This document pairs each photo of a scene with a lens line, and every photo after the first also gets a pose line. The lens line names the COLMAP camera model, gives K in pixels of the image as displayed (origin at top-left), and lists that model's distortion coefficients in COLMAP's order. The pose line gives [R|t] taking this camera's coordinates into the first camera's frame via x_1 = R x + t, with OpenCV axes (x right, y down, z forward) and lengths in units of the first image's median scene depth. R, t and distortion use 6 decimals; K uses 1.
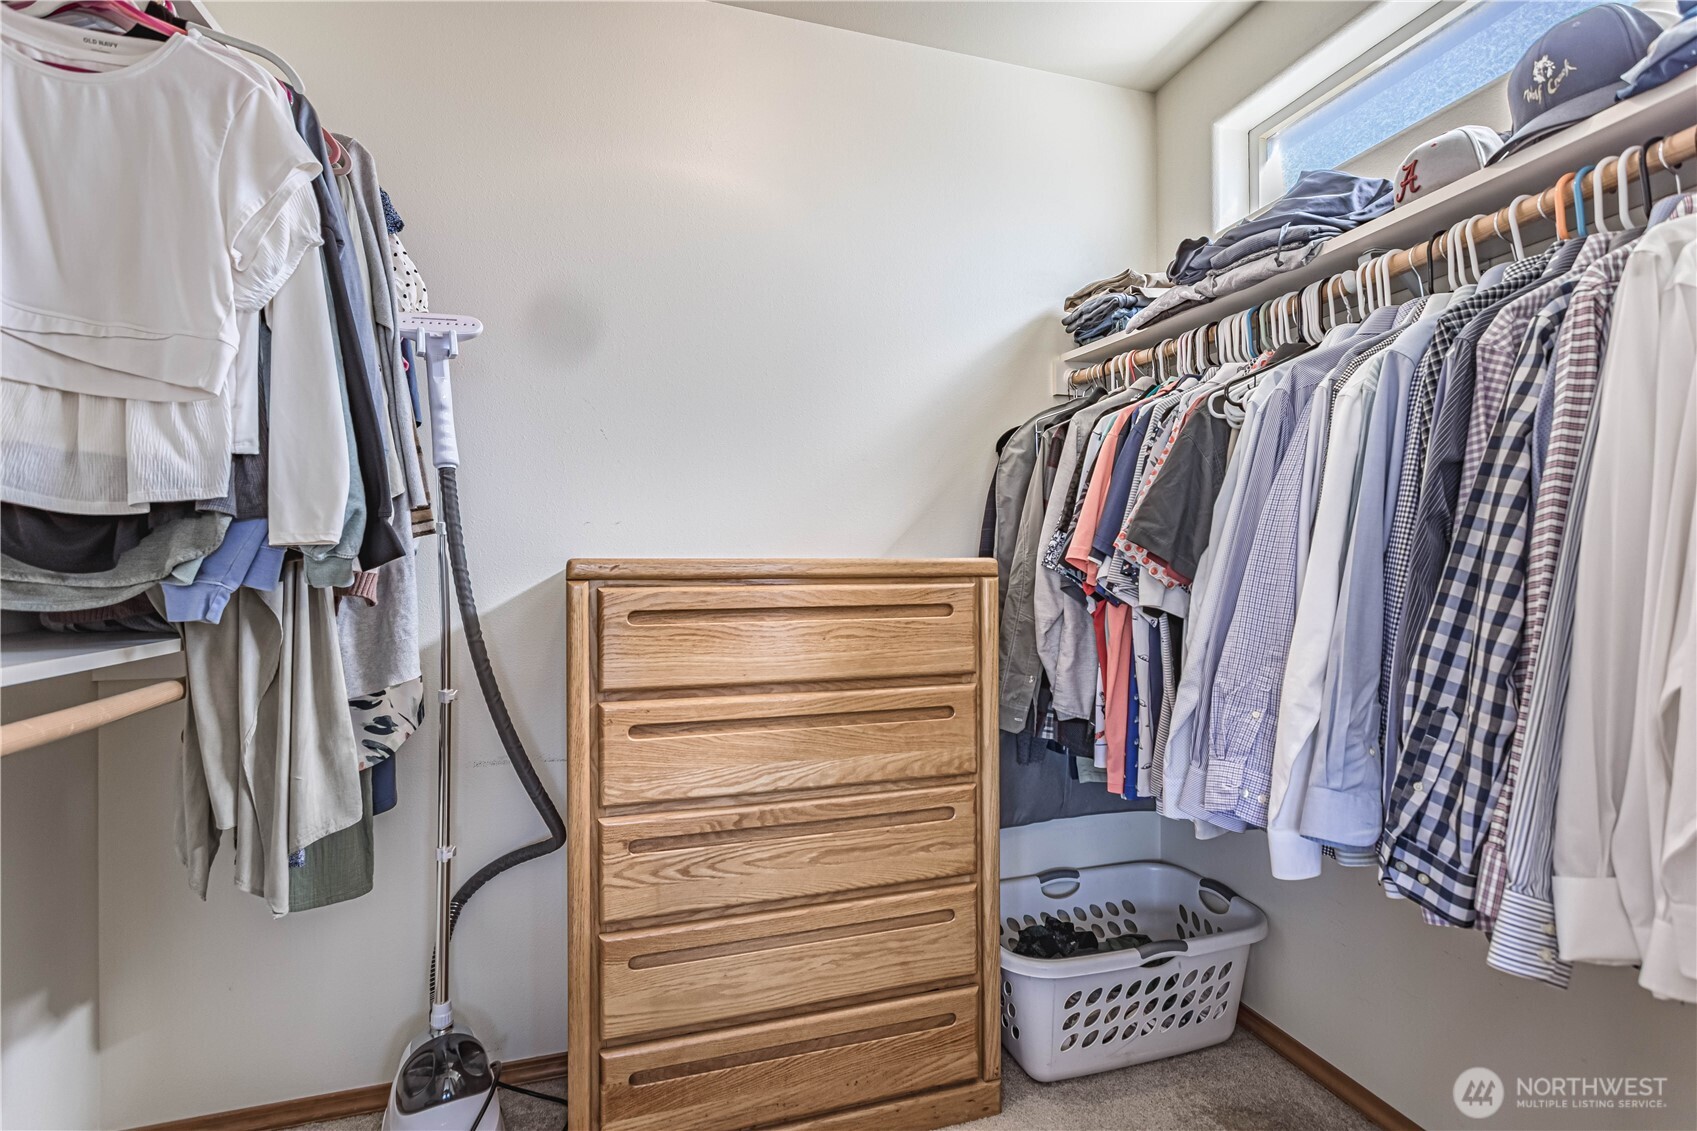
lens RADIAL K [[810.3, 0, 861.2], [0, 810.3, 557.3], [0, 0, 1]] dist [0.001374, 0.000339]
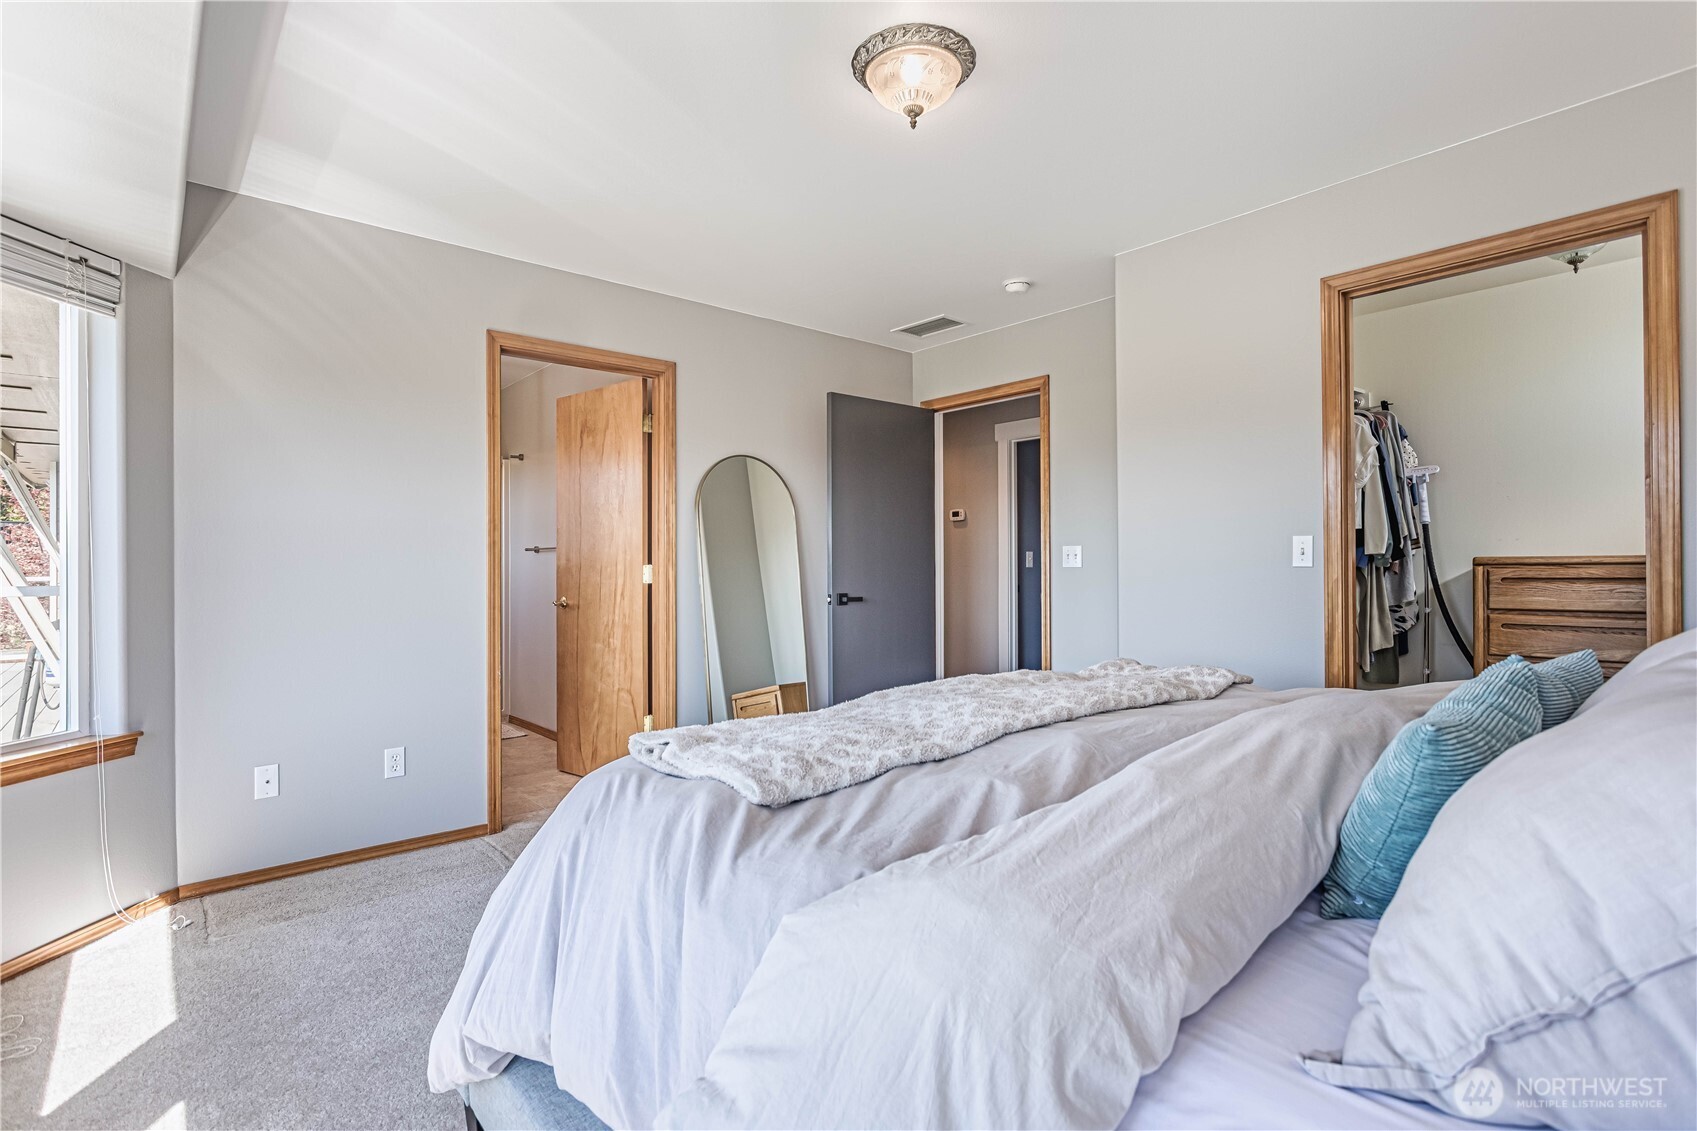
lens RADIAL K [[810.3, 0, 861.1], [0, 810.3, 561.0], [0, 0, 1]] dist [0.001374, 0.000339]
pose [[0.409036, -0.007885, -0.912484, 1.195064], [0.006211, 0.999964, -0.005857, 0.016510], [0.912497, -0.003272, 0.409070, -1.834602]]
